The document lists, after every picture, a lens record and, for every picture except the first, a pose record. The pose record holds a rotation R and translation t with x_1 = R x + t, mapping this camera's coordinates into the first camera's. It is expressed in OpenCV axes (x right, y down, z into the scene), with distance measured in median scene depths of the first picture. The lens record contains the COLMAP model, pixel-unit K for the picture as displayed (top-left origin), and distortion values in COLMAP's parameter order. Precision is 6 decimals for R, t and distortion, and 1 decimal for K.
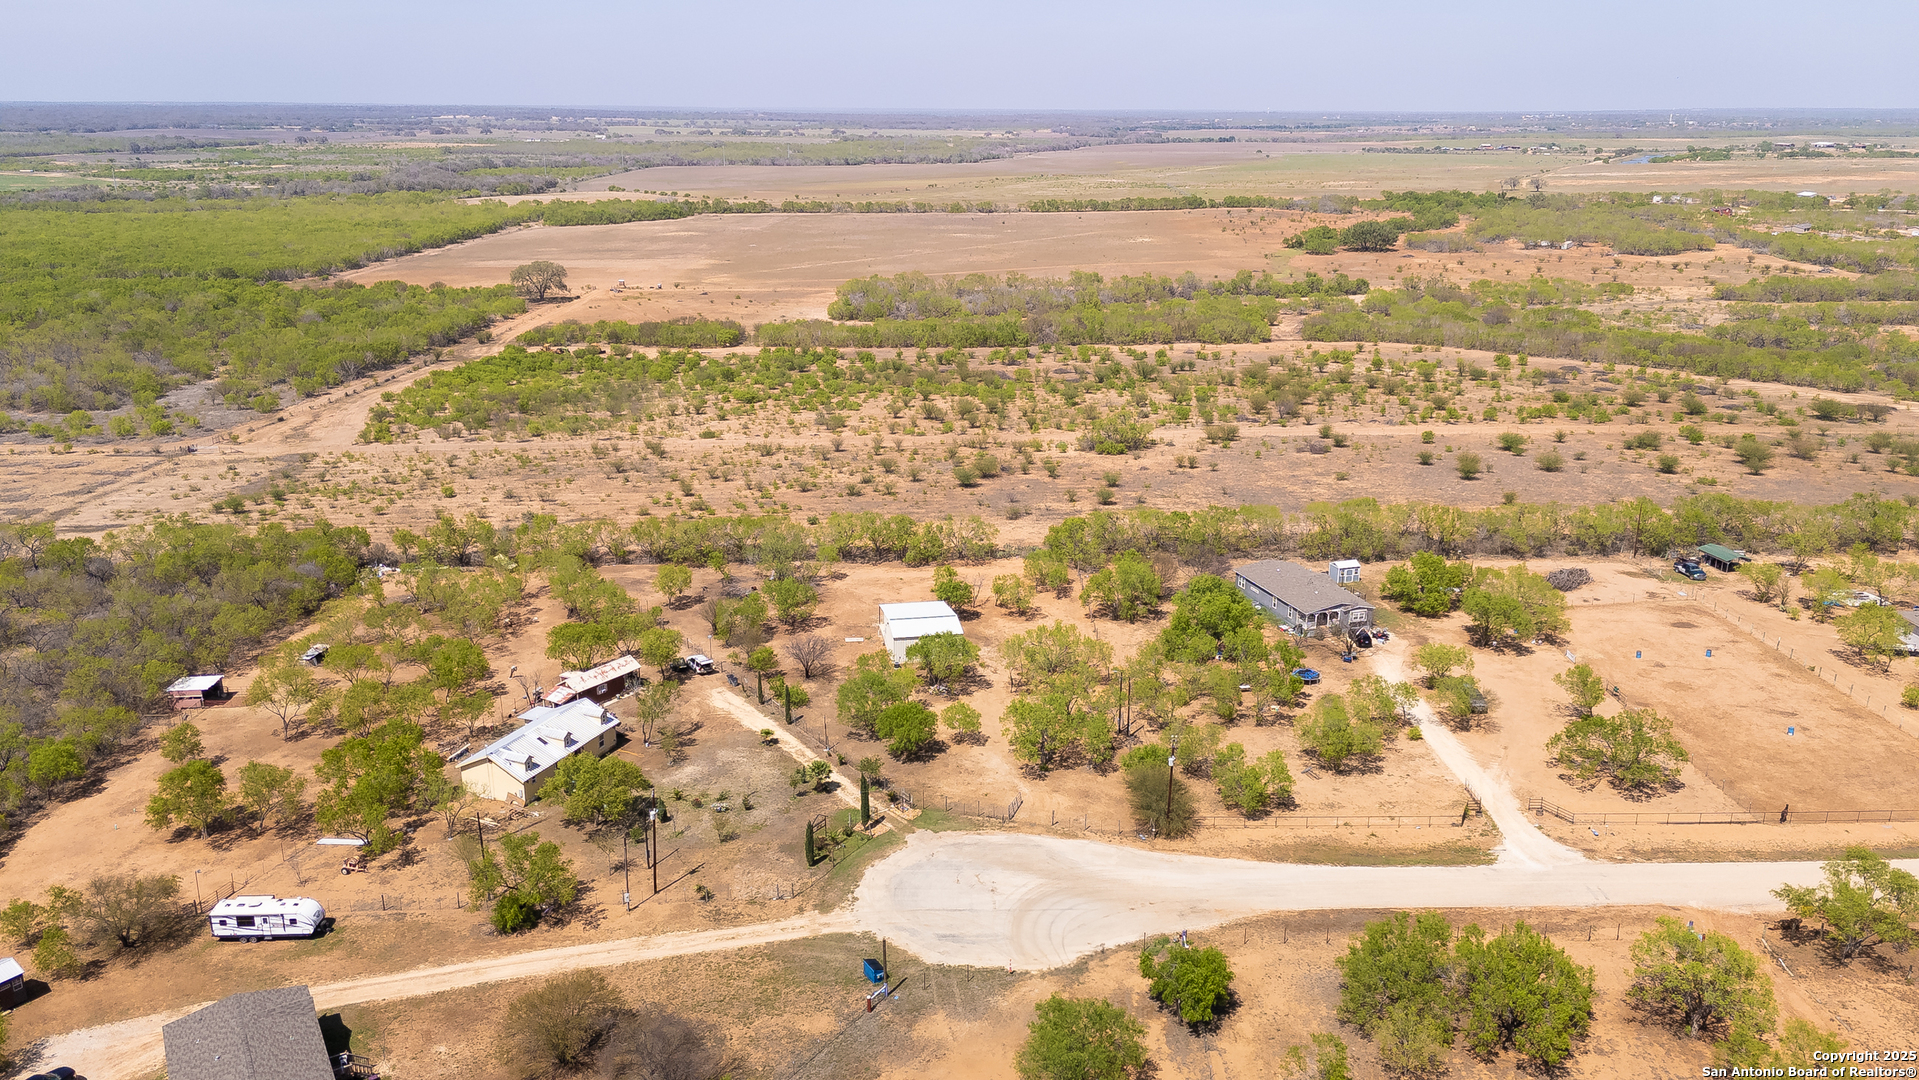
lens RADIAL K [[1412.3, 0, 961.6], [0, 1412.3, 541.2], [0, 0, 1]] dist [0.082524, -0.083545]
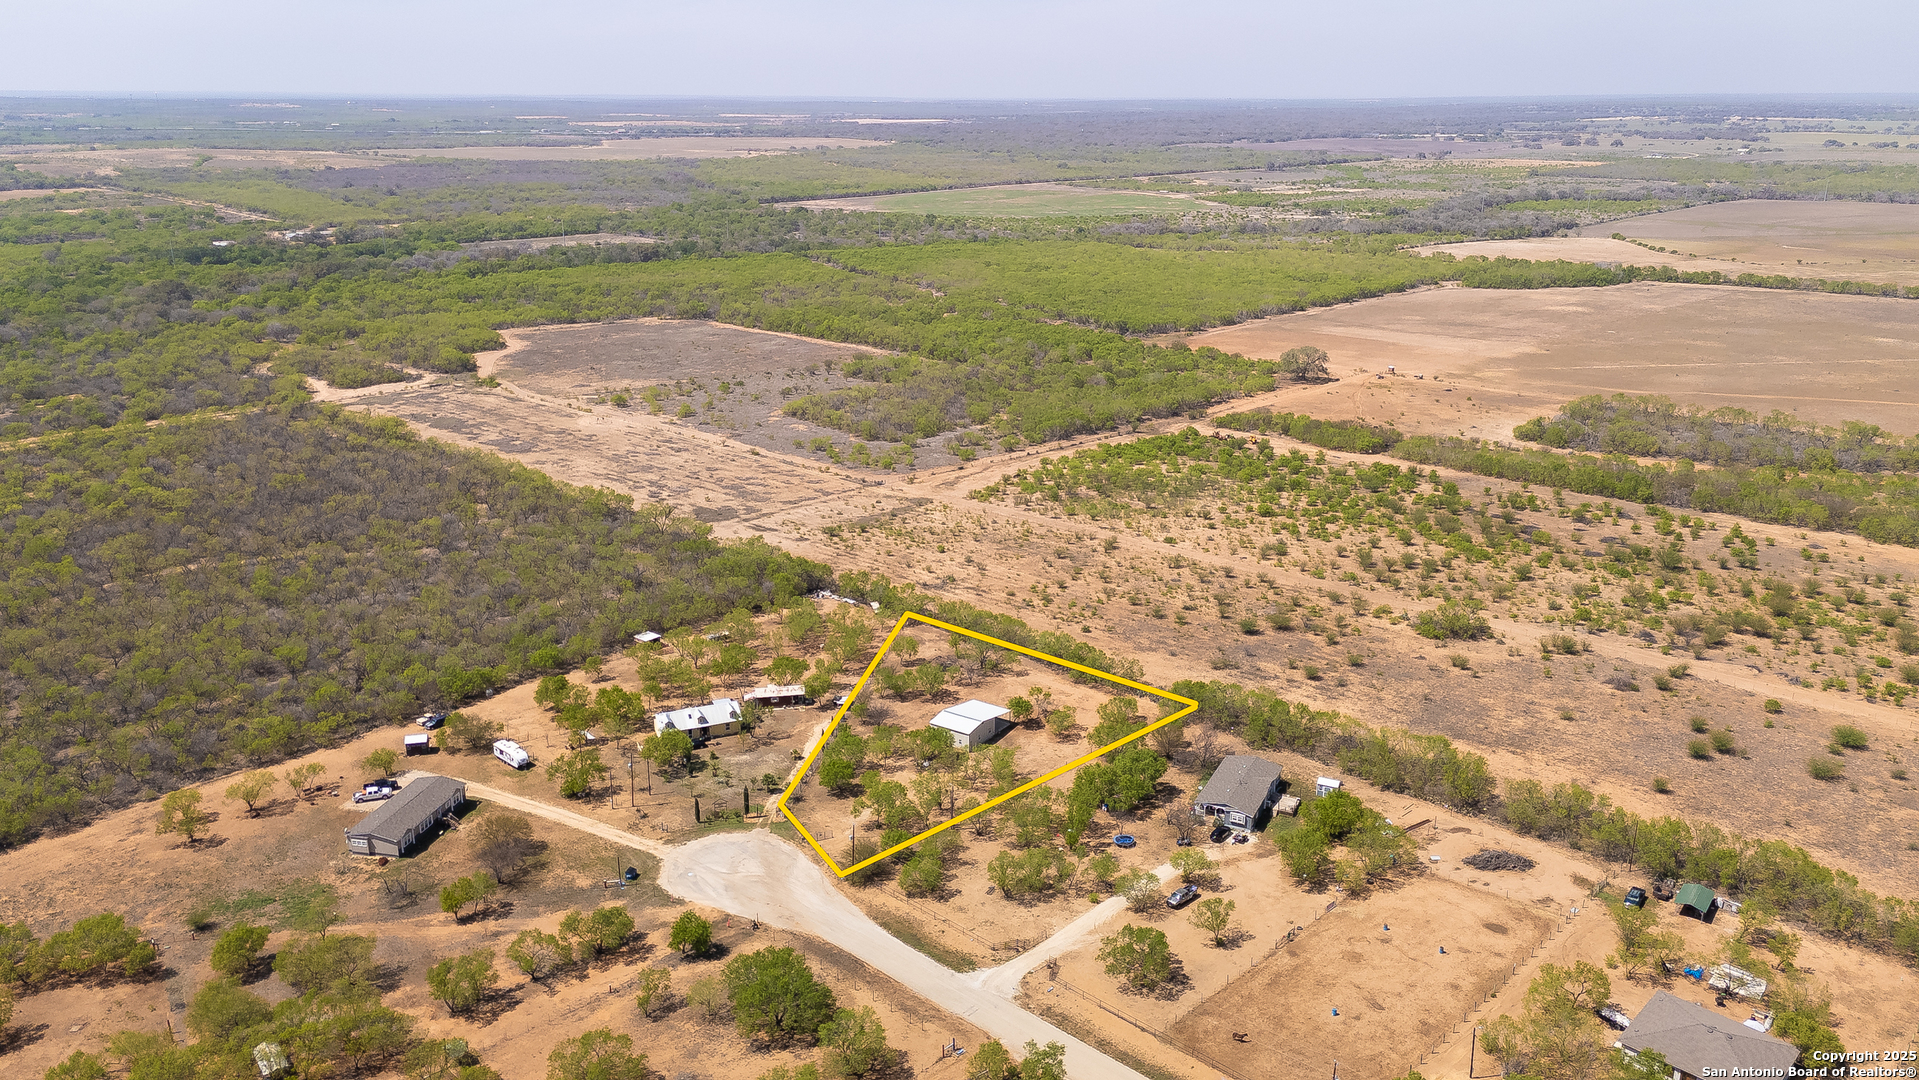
lens RADIAL K [[1412.3, 0, 961.6], [0, 1412.3, 541.2], [0, 0, 1]] dist [0.082524, -0.083545]
pose [[0.715693, 0.209140, -0.666367, 0.984093], [-0.203646, 0.975142, 0.087329, -0.271526], [0.668066, 0.073202, 0.740492, -0.117689]]
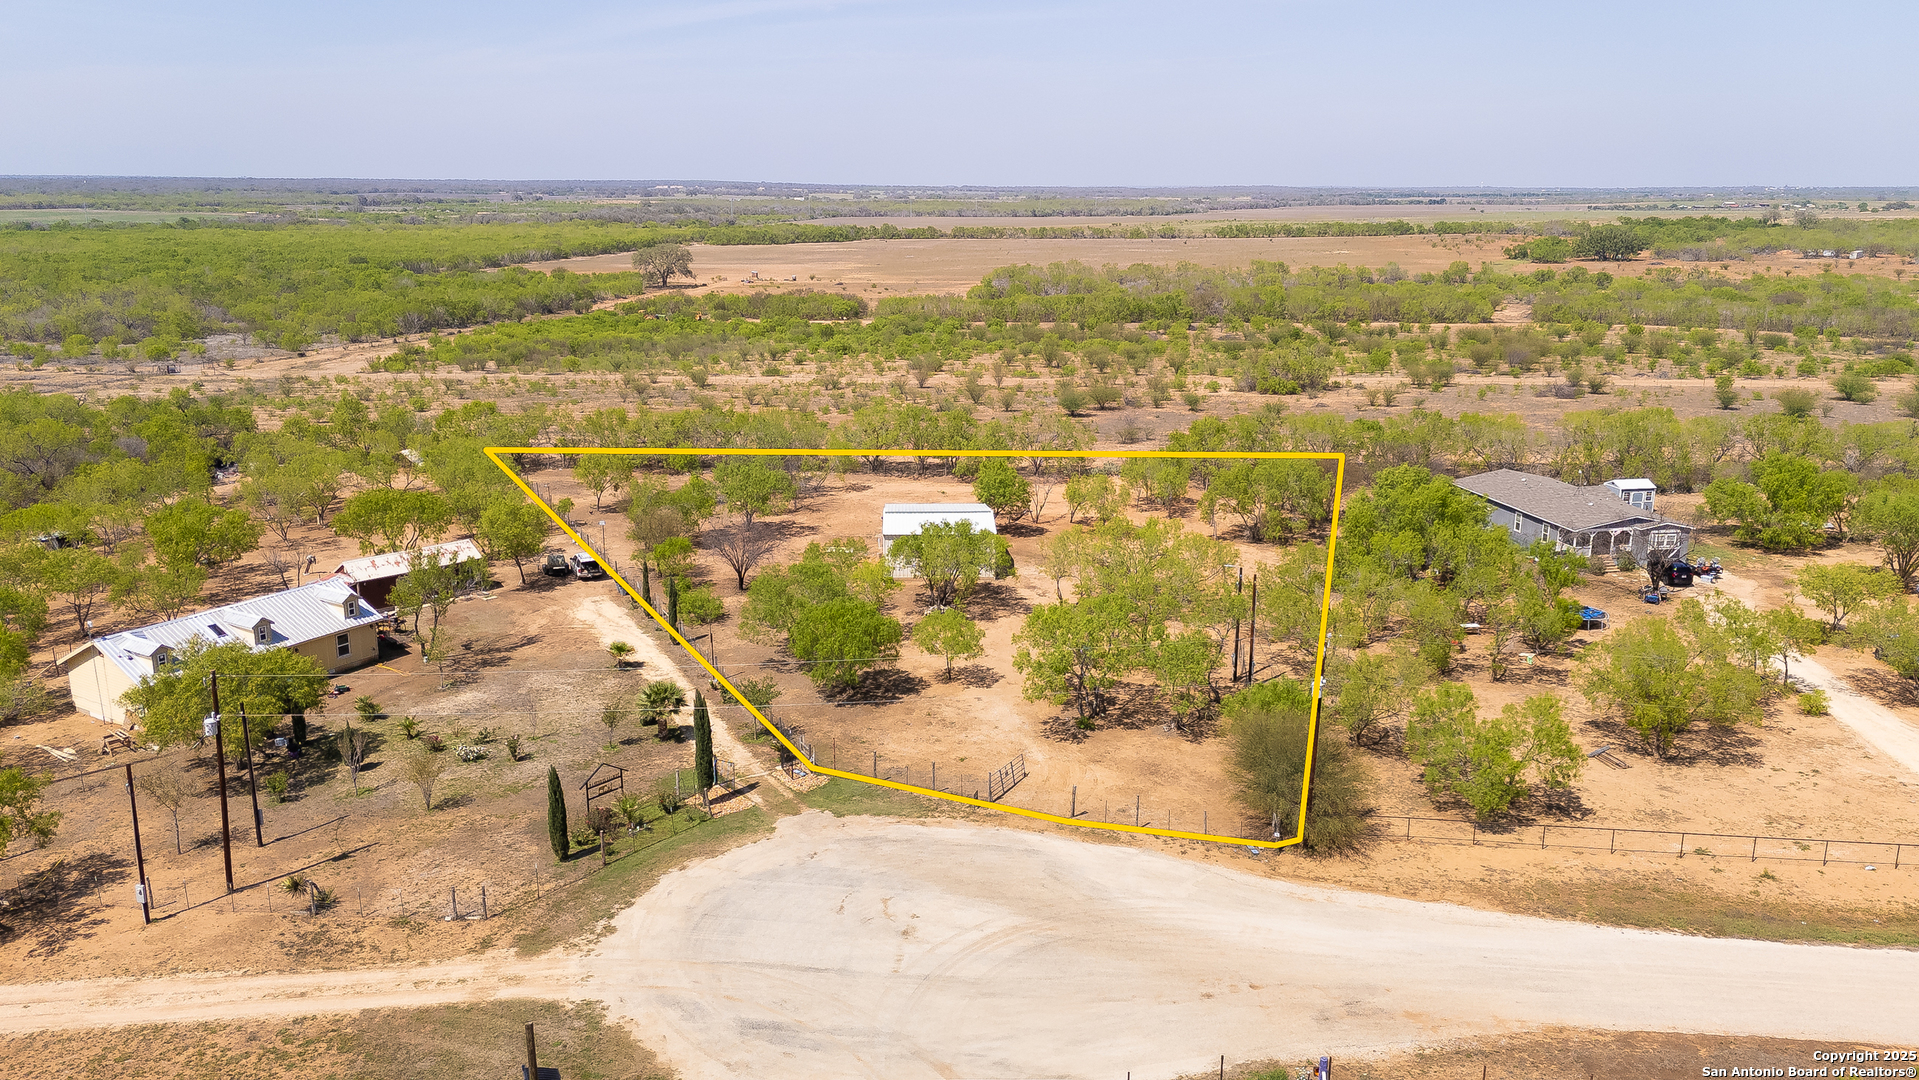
lens RADIAL K [[1407.7, 0, 959.7], [0, 1407.7, 577.1], [0, 0, 1]] dist [0.041351, -0.006096]
pose [[0.990494, 0.036811, -0.132538, 0.070998], [-0.040412, 0.998881, -0.024576, 0.105449], [0.131485, 0.029698, 0.990873, 0.406715]]
